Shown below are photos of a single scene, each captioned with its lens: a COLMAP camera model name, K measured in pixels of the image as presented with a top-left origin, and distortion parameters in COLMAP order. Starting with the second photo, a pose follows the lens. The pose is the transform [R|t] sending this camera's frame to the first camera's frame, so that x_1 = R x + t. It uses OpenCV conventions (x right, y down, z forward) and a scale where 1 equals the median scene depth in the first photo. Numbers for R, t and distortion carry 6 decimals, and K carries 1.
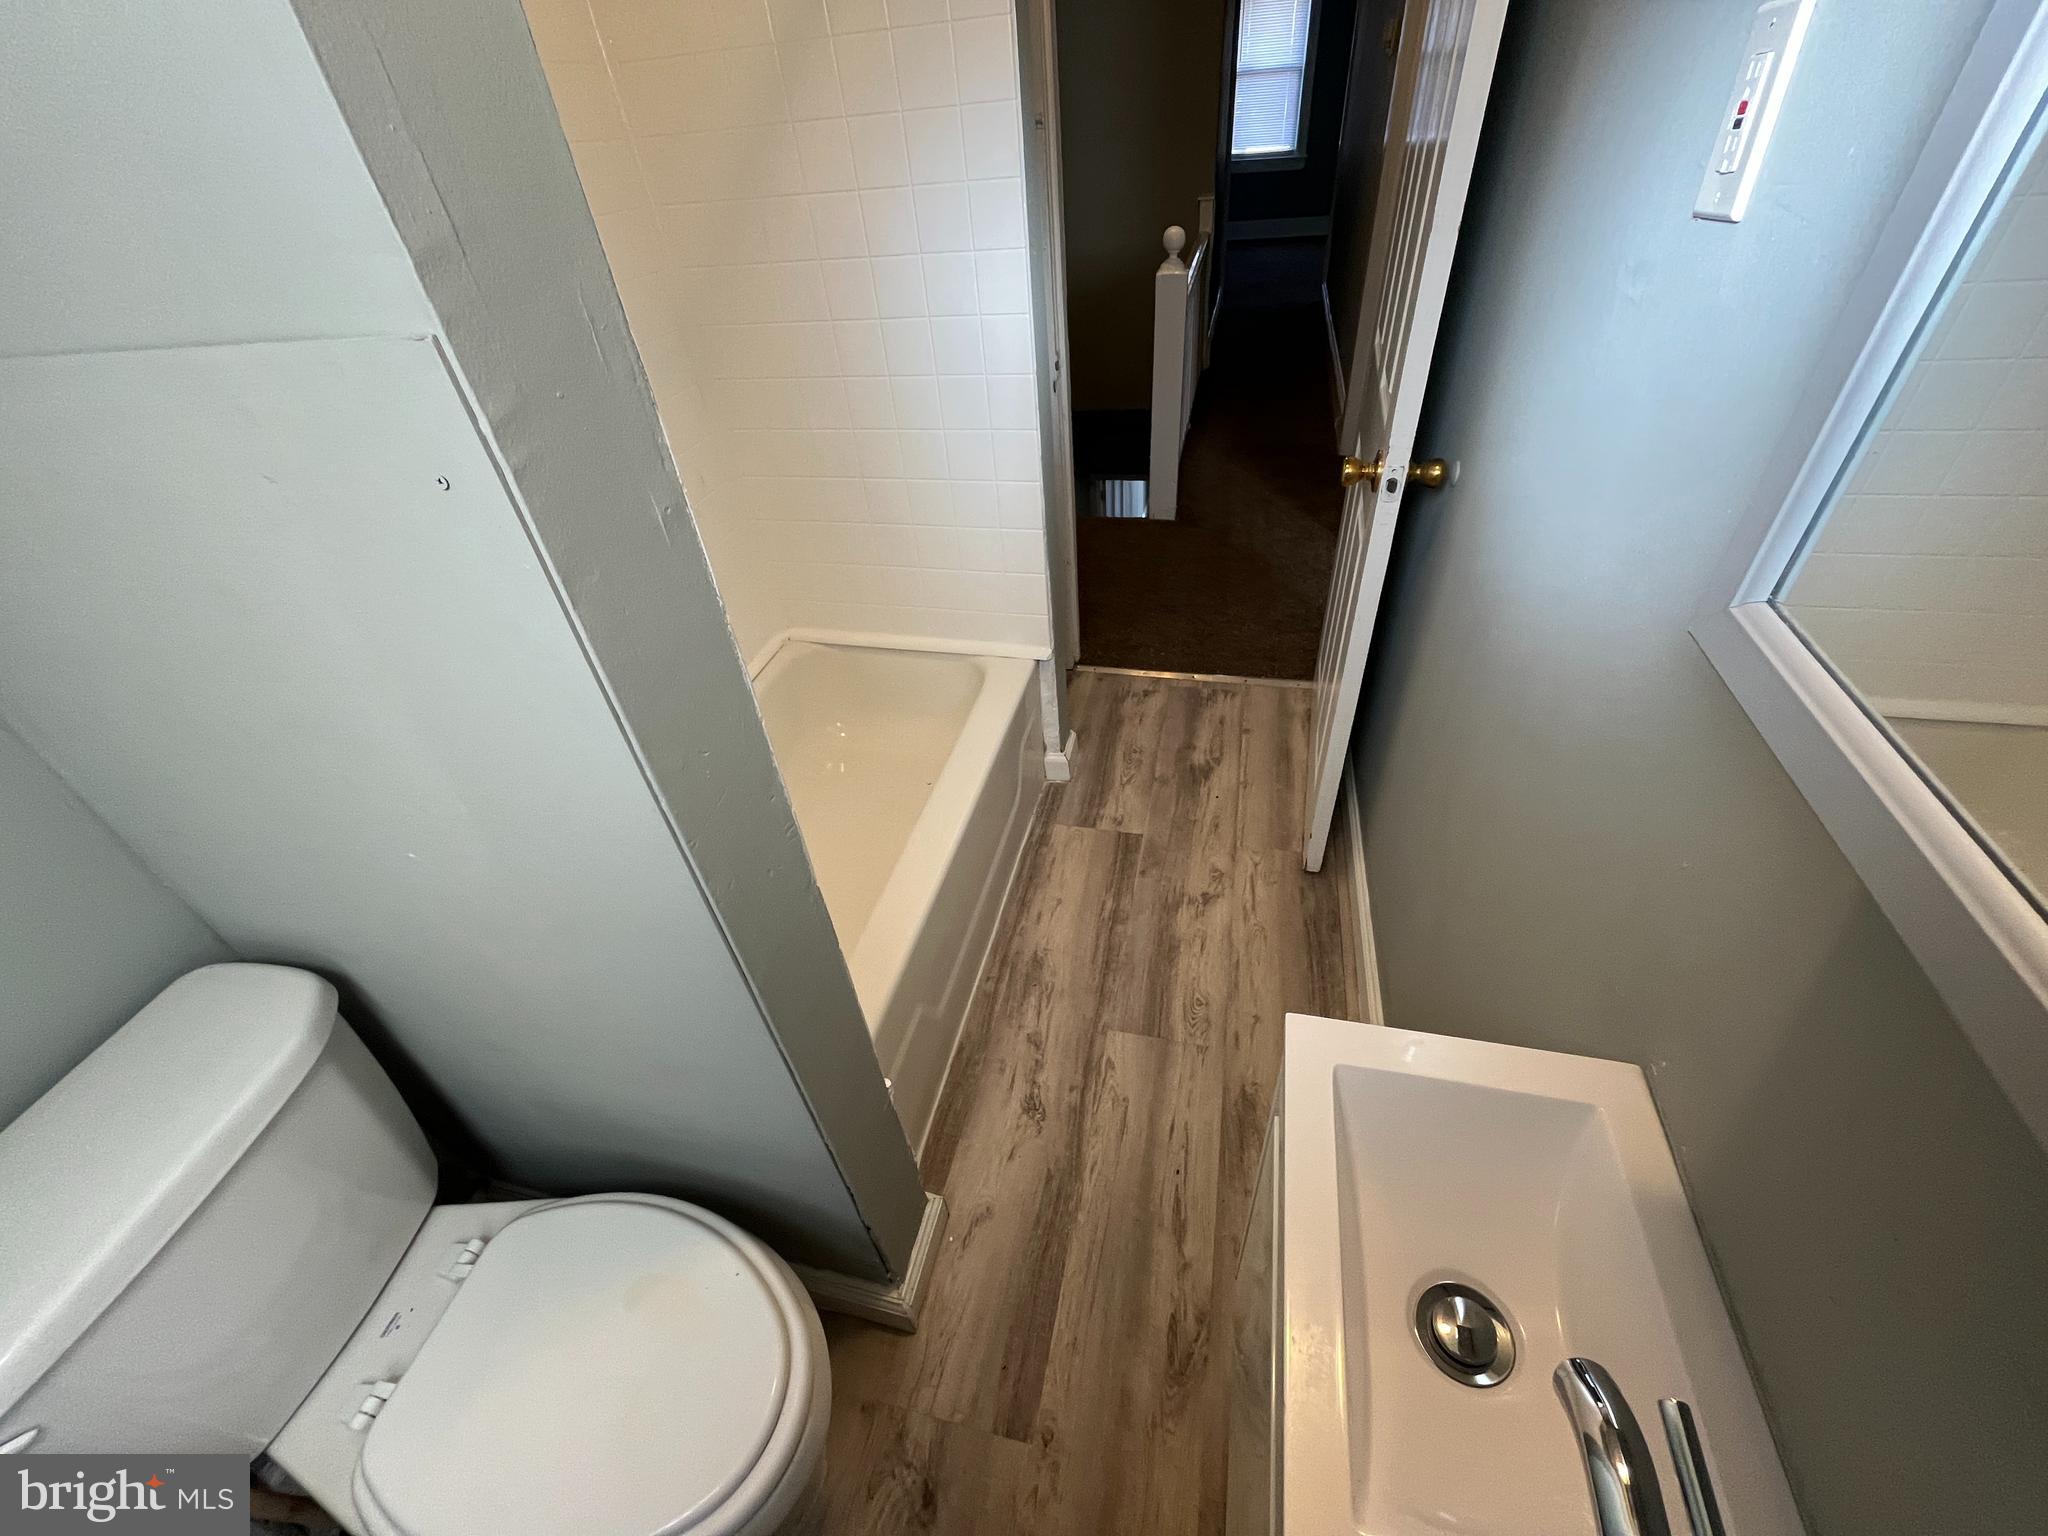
lens RADIAL K [[829.7, 0, 1019.7], [0, 829.7, 767.2], [0, 0, 1]] dist [-0.001322, -0.000046]
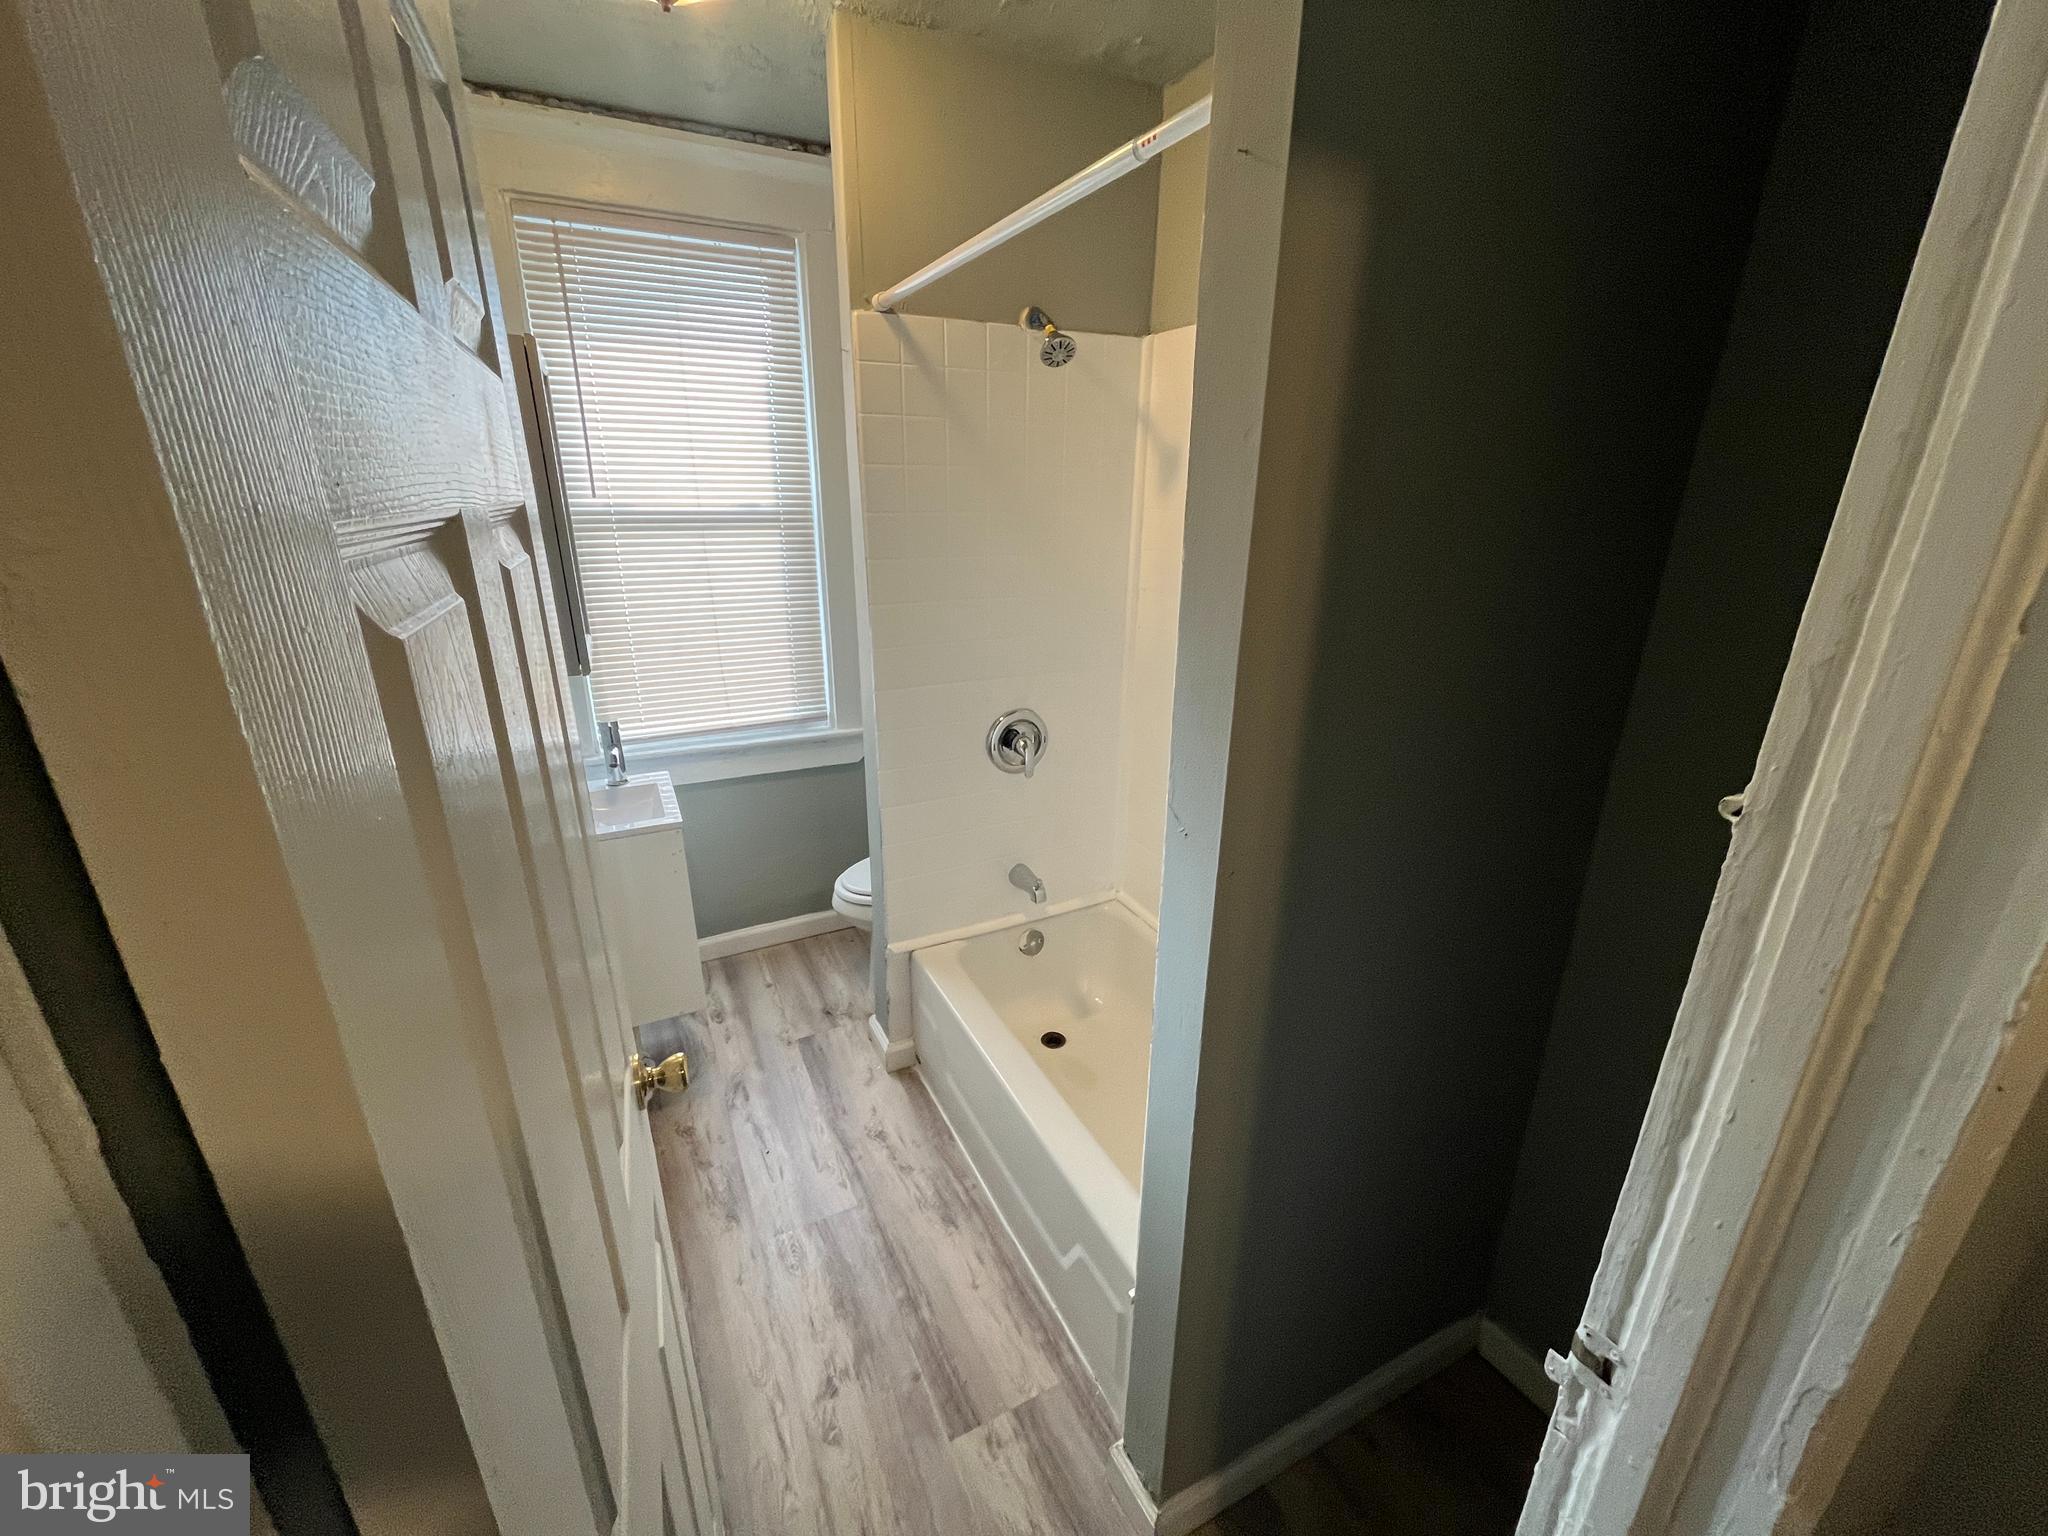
lens RADIAL K [[829.7, 0, 1020.5], [0, 829.7, 775.4], [0, 0, 1]] dist [-0.001322, -0.000046]
pose [[-0.760779, 0.287421, -0.581897, 0.393330], [-0.359369, 0.560036, 0.746467, -0.885829], [0.540434, 0.777012, -0.322774, 0.910385]]
